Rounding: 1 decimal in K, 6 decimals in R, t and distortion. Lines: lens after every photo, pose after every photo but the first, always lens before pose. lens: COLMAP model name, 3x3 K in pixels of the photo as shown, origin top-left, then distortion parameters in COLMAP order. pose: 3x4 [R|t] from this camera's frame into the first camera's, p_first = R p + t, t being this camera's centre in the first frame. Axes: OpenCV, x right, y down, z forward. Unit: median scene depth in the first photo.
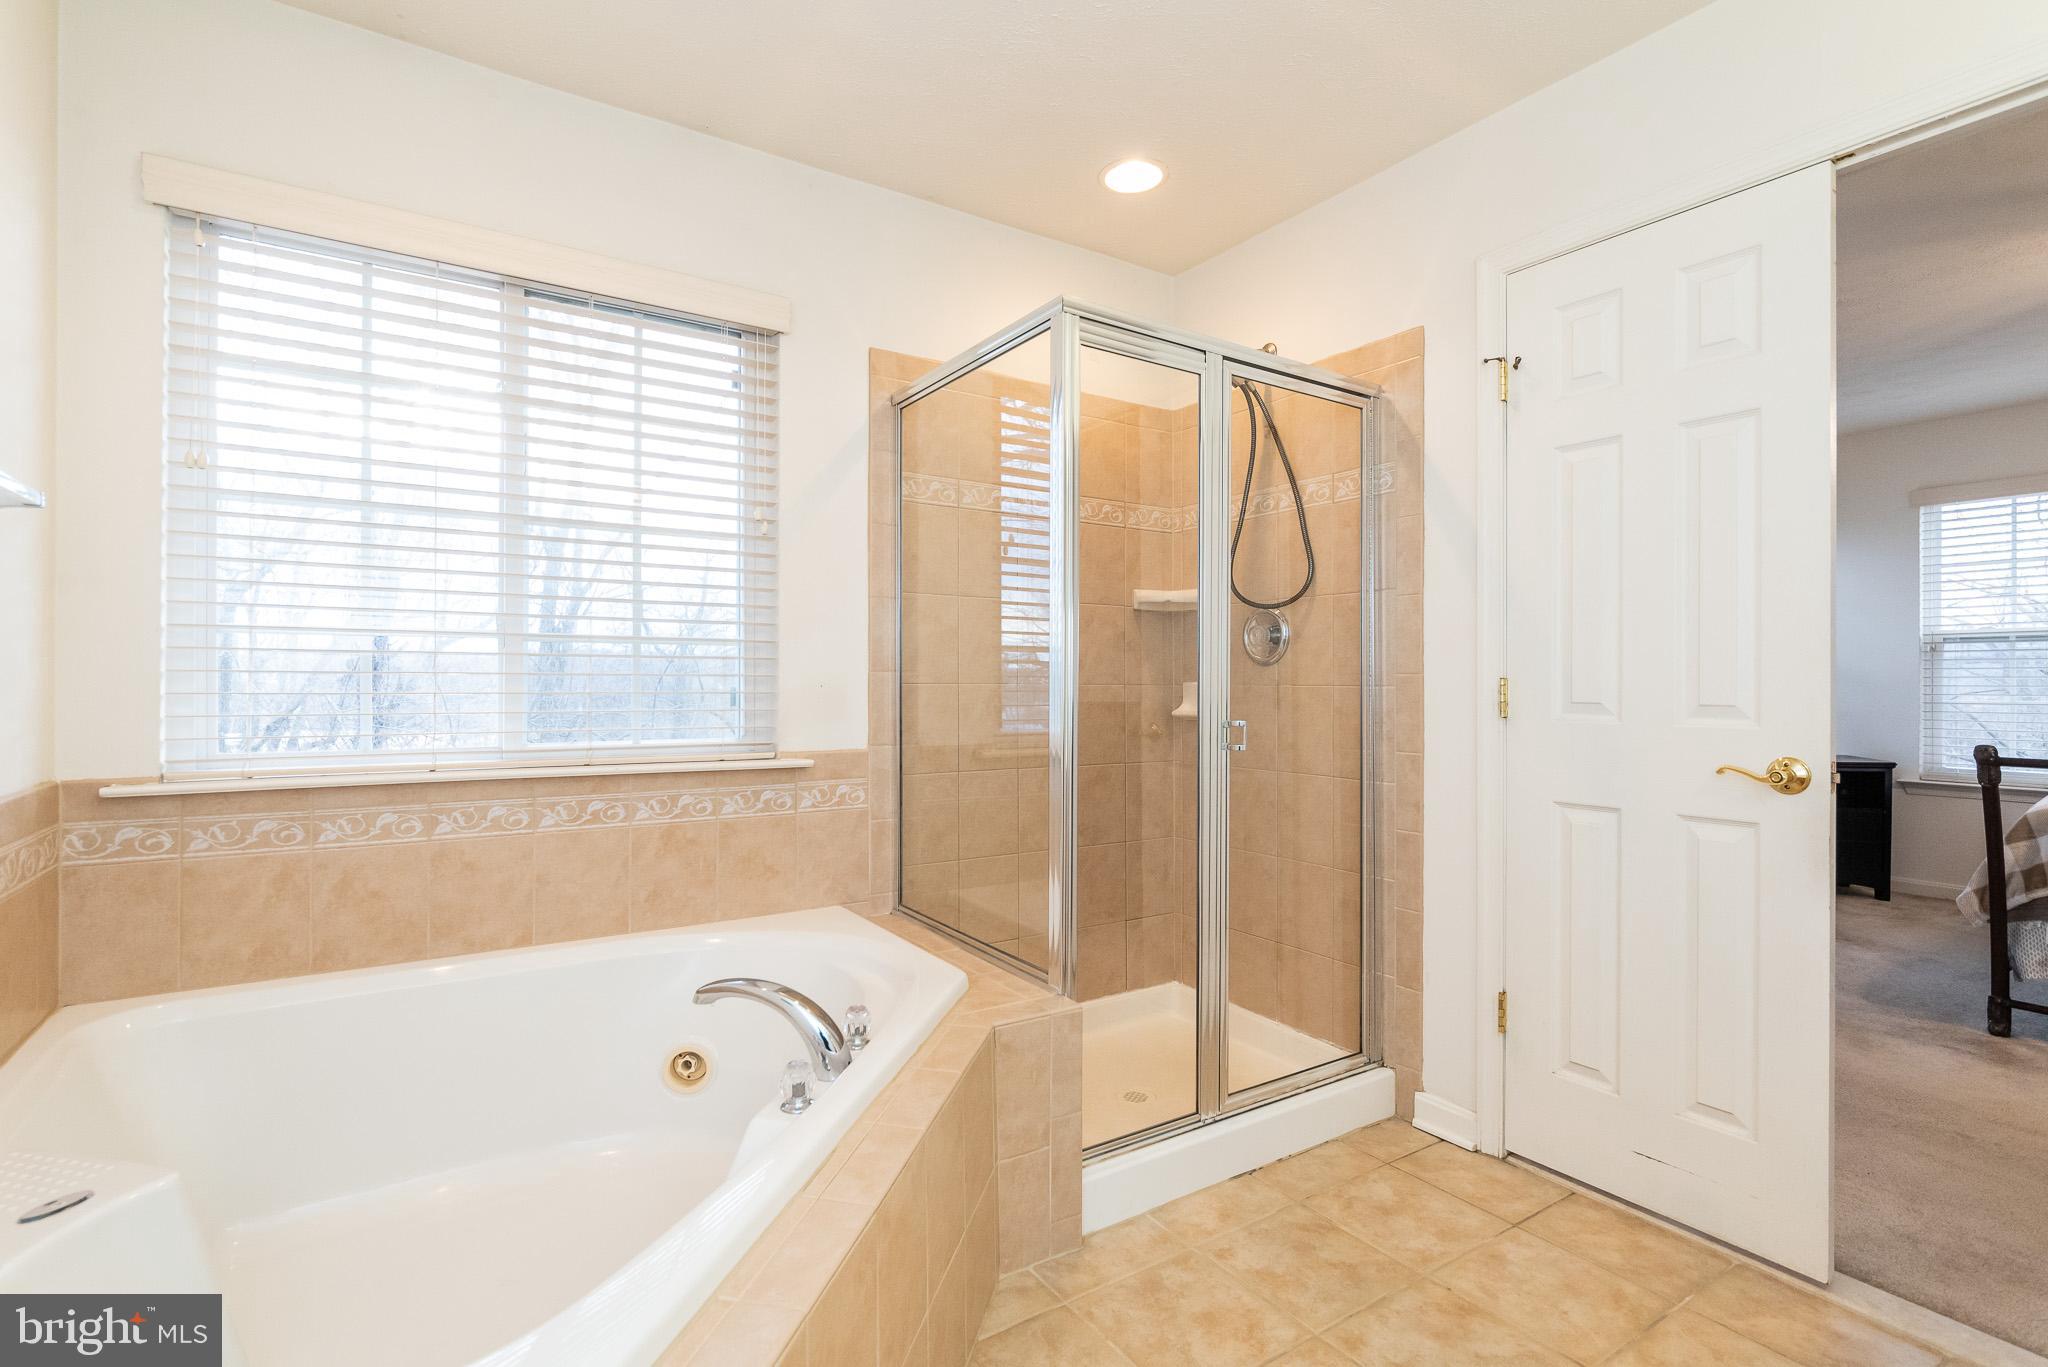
lens RADIAL K [[958.2, 0, 1014.6], [0, 958.2, 695.0], [0, 0, 1]] dist [0.000852, 0.000166]
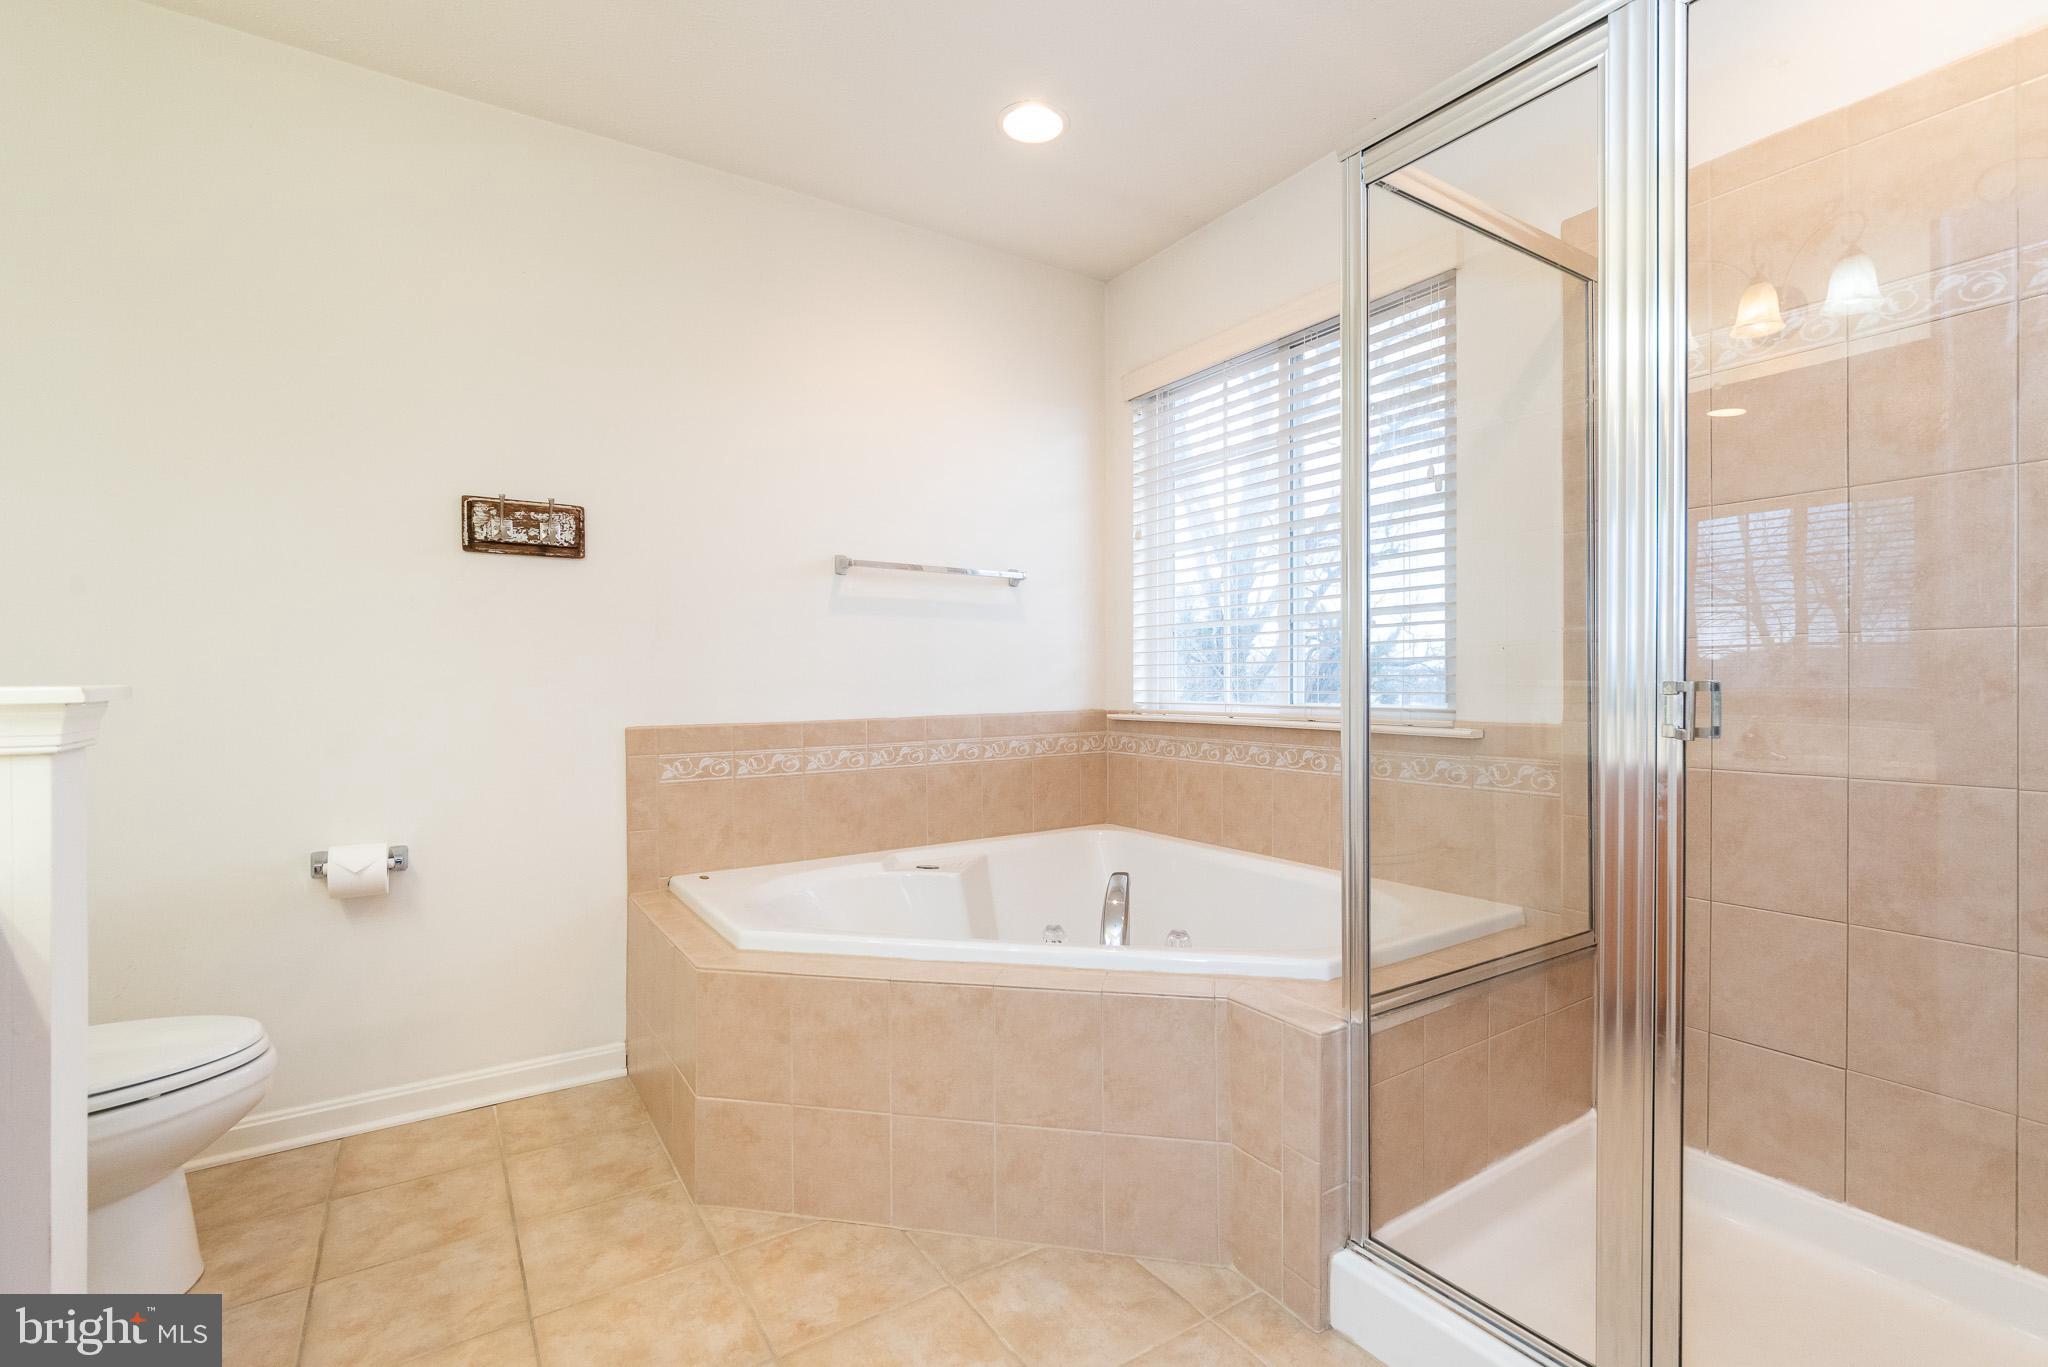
lens RADIAL K [[920.8, 0, 1028.6], [0, 920.8, 691.3], [0, 0, 1]] dist [-0.003609, 0.000152]
pose [[0.012473, 0.018514, -0.999751, 0.745285], [0.010234, 0.999774, 0.018642, 0.011465], [0.999870, -0.010464, 0.012281, 0.664392]]
